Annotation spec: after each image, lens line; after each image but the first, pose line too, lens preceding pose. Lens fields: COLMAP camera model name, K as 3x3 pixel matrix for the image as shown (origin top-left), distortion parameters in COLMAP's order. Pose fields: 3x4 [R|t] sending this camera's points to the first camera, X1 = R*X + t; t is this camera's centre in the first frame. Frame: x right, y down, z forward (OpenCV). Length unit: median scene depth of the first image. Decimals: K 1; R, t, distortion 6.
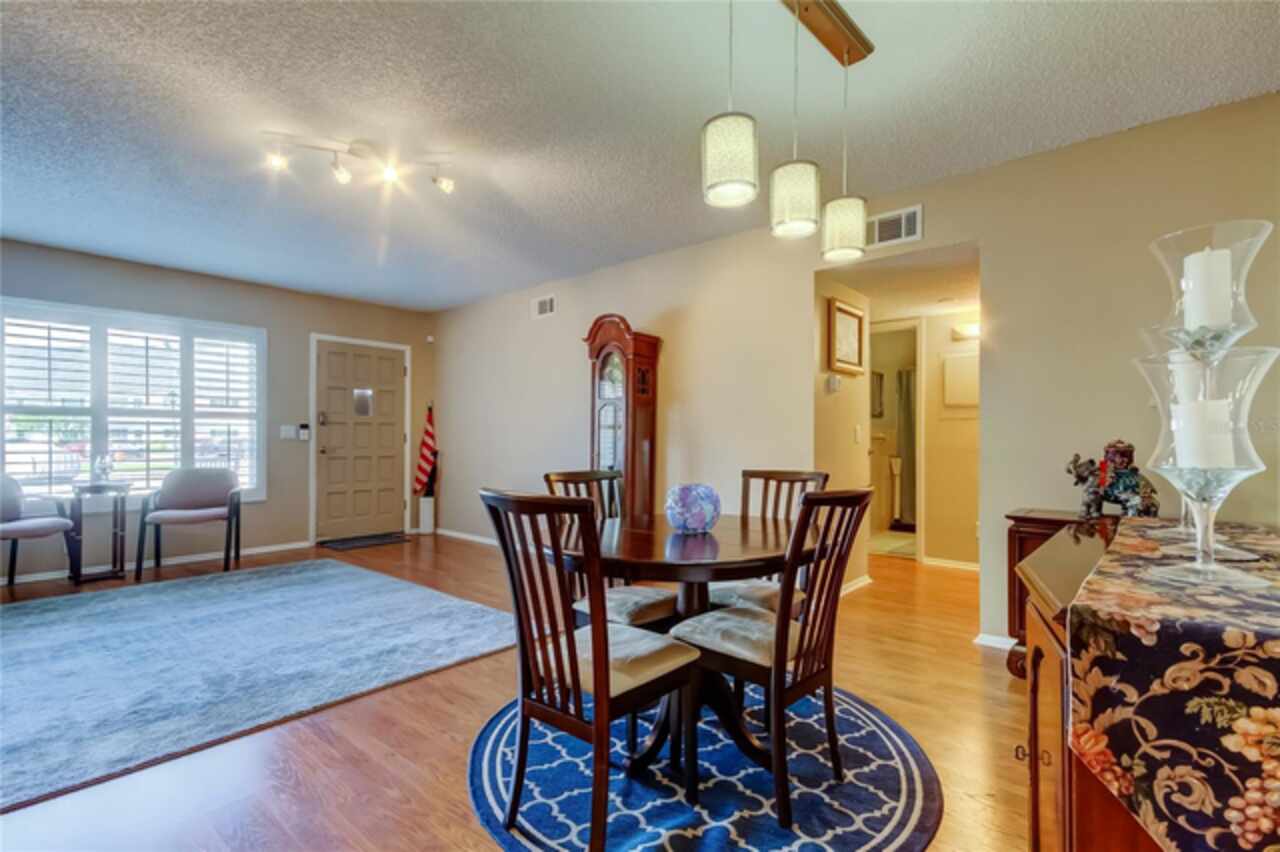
lens RADIAL K [[580.0, 0, 641.9], [0, 580.0, 437.2], [0, 0, 1]] dist [0.025620, -0.013047]
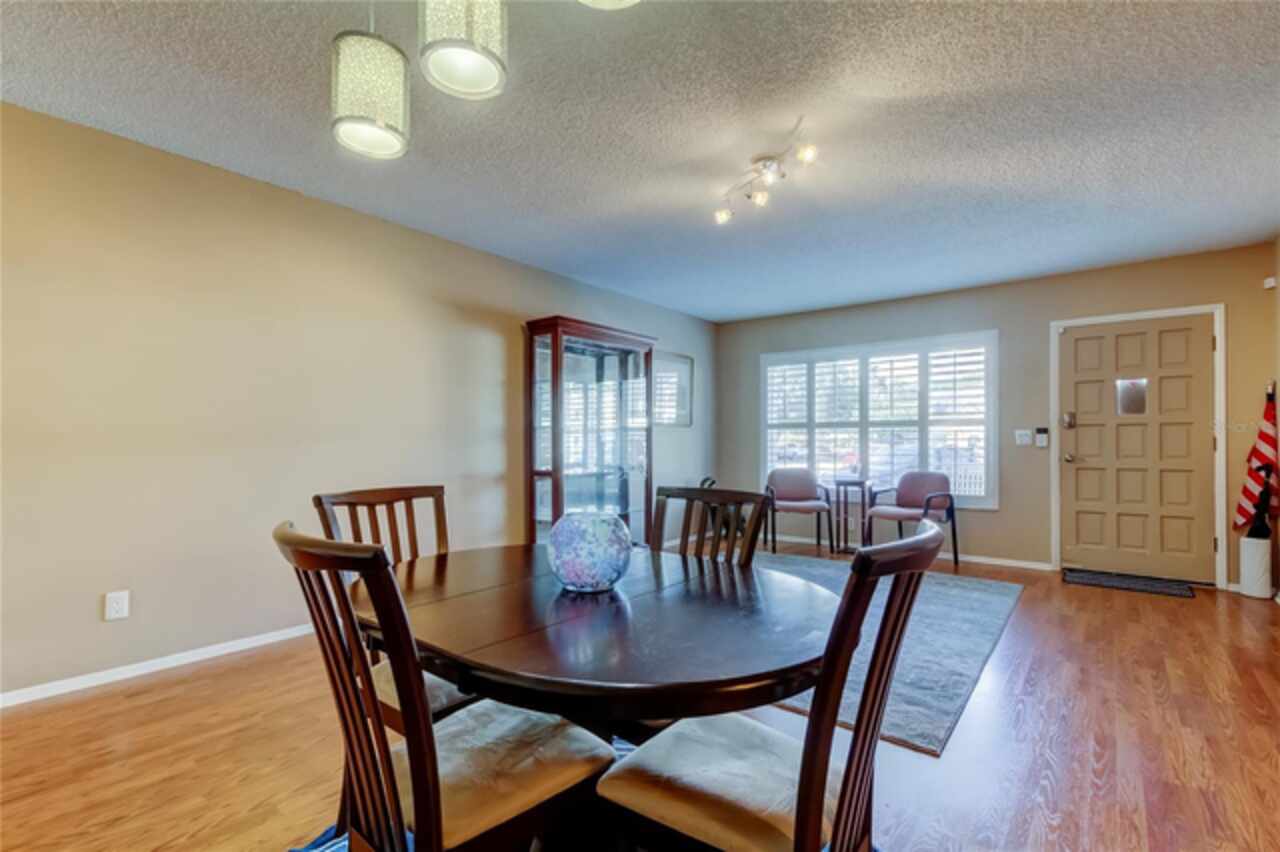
lens RADIAL K [[595.8, 0, 632.3], [0, 595.8, 453.2], [0, 0, 1]] dist [0.002801, -0.000252]
pose [[0.034440, 0.010635, -0.999350, 0.289168], [0.000658, 0.999943, 0.010664, 0.004933], [0.999407, -0.001025, 0.034431, 0.357312]]
